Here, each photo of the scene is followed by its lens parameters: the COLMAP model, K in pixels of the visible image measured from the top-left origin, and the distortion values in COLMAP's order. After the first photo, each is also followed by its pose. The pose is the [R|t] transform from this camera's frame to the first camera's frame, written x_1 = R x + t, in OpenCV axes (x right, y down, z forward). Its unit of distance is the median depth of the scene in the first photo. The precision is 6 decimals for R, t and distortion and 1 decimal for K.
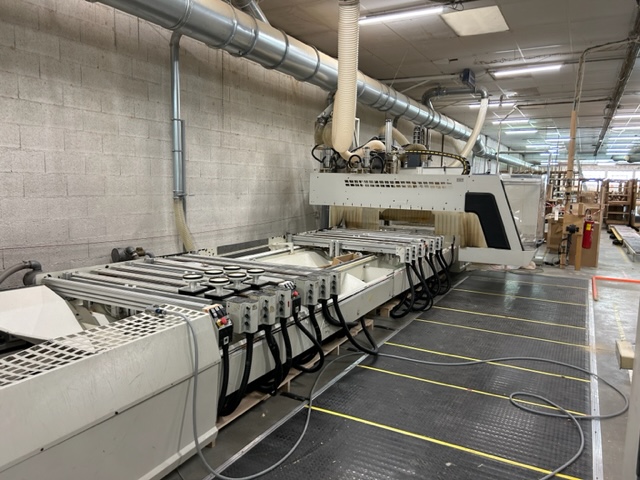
lens RADIAL K [[482.7, 0, 328.2], [0, 482.7, 238.2], [0, 0, 1]] dist [0.053866, -0.062828]
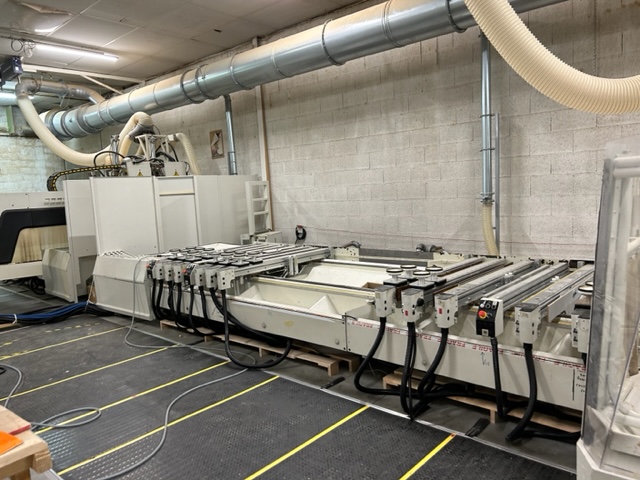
lens RADIAL K [[482.7, 0, 318.3], [0, 482.7, 249.6], [0, 0, 1]] dist [0.053866, -0.062828]
pose [[-0.247444, 0.118375, -0.961644, 0.646584], [-0.063327, 0.988411, 0.137965, -0.095172], [0.966831, 0.095037, -0.237080, 0.889393]]
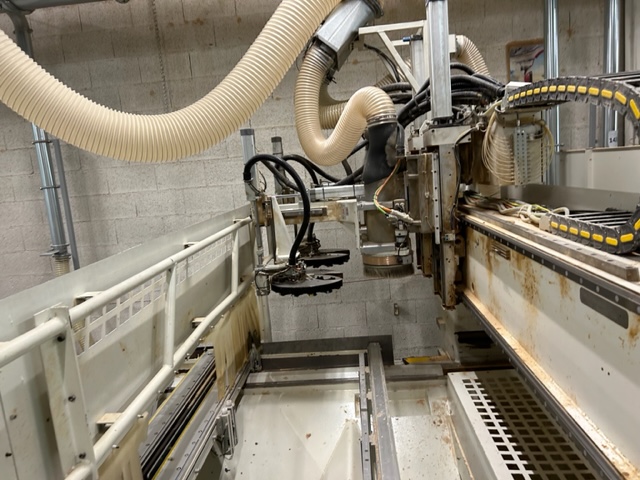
lens RADIAL K [[482.7, 0, 320.7], [0, 482.7, 243.3], [0, 0, 1]] dist [0.053866, -0.062828]
pose [[0.388176, 0.086711, -0.917497, 0.448358], [-0.017278, 0.996074, 0.086827, -0.160356], [0.921423, -0.017851, 0.388150, 1.038321]]
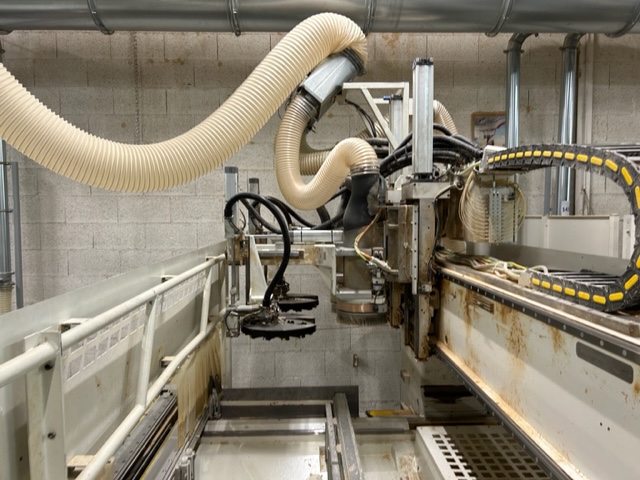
lens RADIAL K [[482.7, 0, 316.9], [0, 482.7, 243.1], [0, 0, 1]] dist [0.053866, -0.062828]
pose [[0.475476, 0.025008, -0.879373, 0.436158], [-0.089482, 0.995786, -0.020064, -0.154670], [0.875166, 0.088228, 0.475711, 1.018026]]
